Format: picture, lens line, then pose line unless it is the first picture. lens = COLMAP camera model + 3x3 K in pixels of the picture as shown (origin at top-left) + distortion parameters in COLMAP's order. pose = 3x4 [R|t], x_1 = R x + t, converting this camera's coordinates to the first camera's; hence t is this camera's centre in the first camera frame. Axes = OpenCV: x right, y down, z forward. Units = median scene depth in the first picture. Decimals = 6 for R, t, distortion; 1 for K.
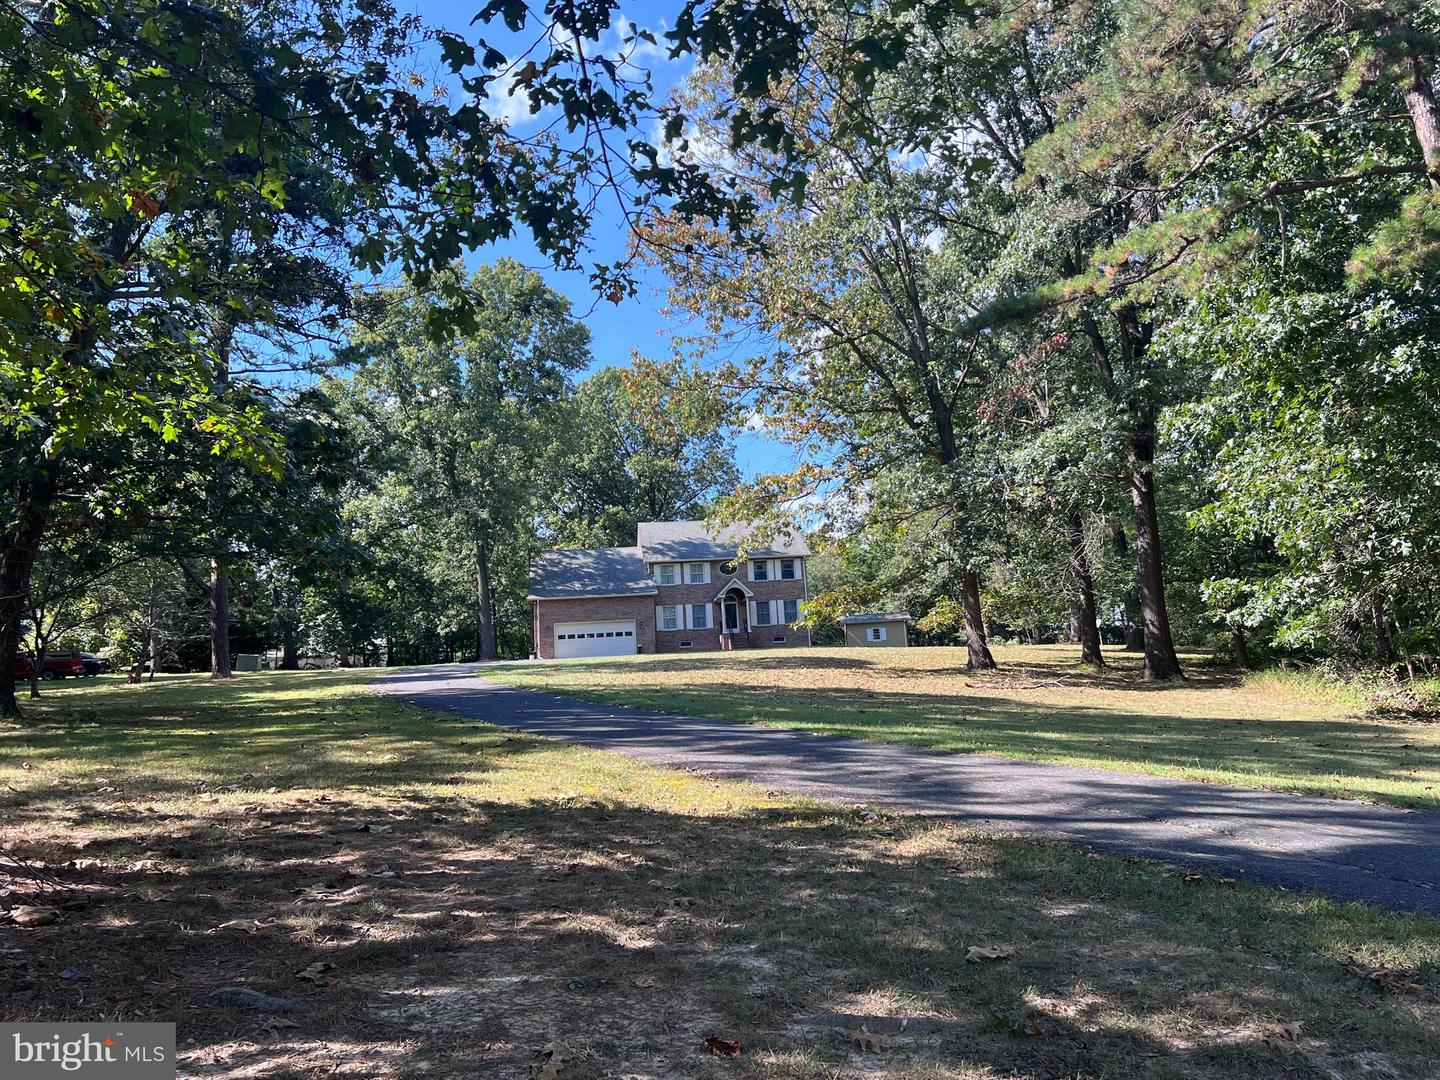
lens RADIAL K [[1083.0, 0, 725.1], [0, 1083.0, 537.1], [0, 0, 1]] dist [0.034407, -0.037387]
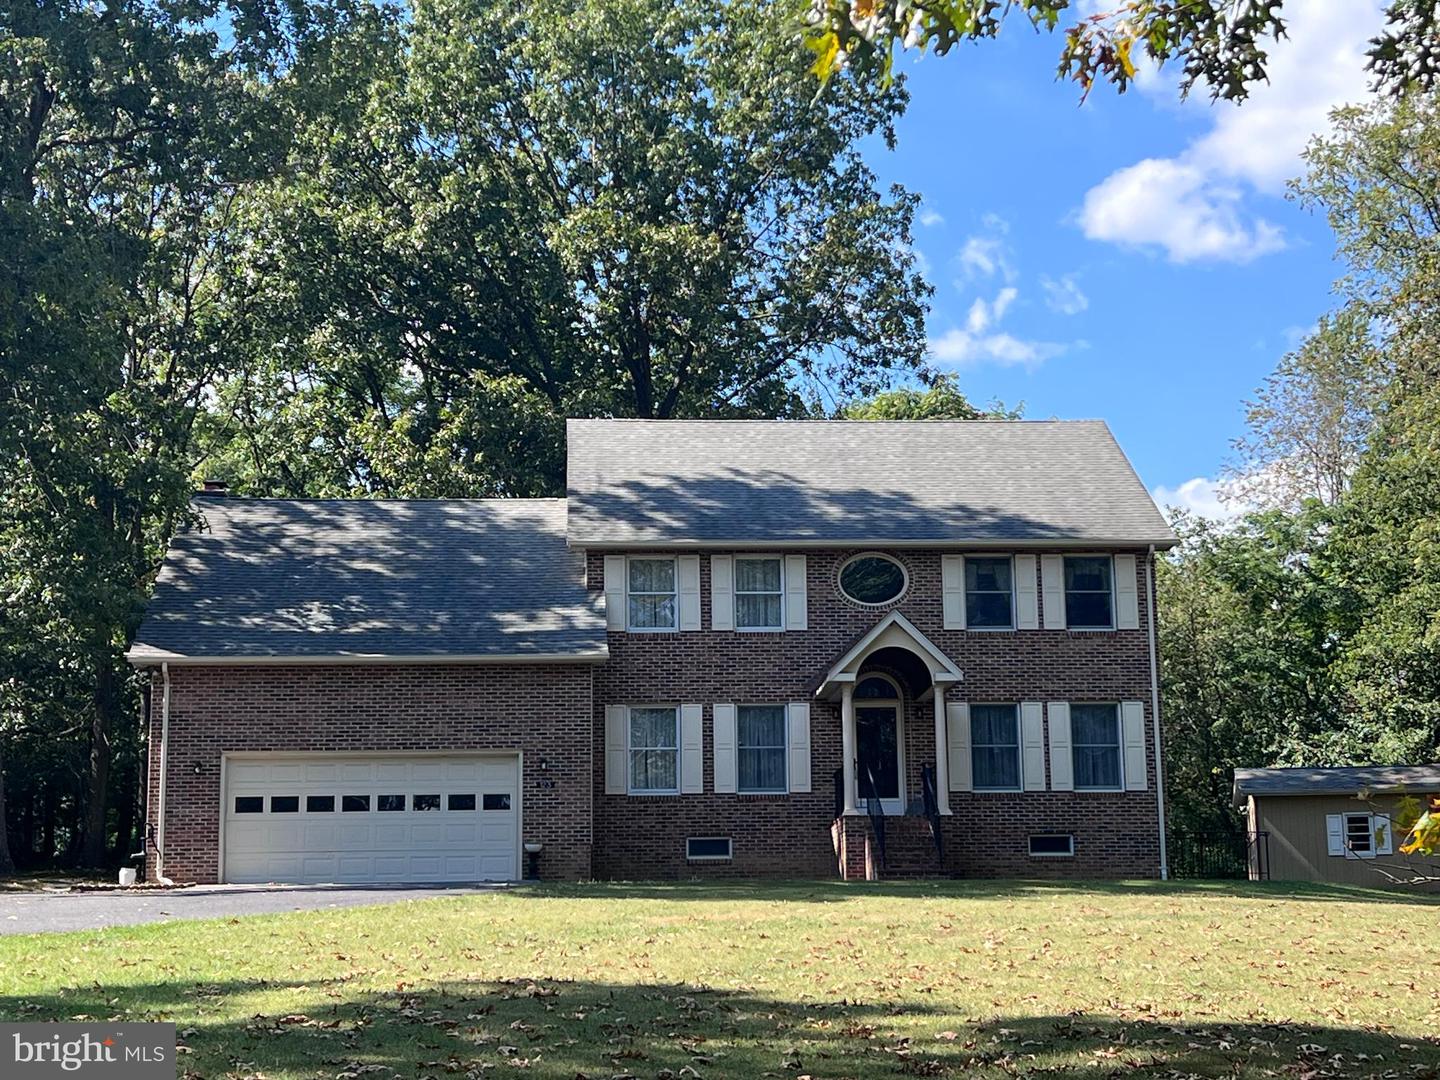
lens RADIAL K [[2464.1, 0, 716.5], [0, 2464.1, 539.8], [0, 0, 1]] dist [0.019997, 0.000000]
pose [[0.997141, 0.034371, -0.067289, 0.005164], [-0.035337, 0.999288, -0.013217, 0.028520], [0.066787, 0.015557, 0.997646, 0.371422]]
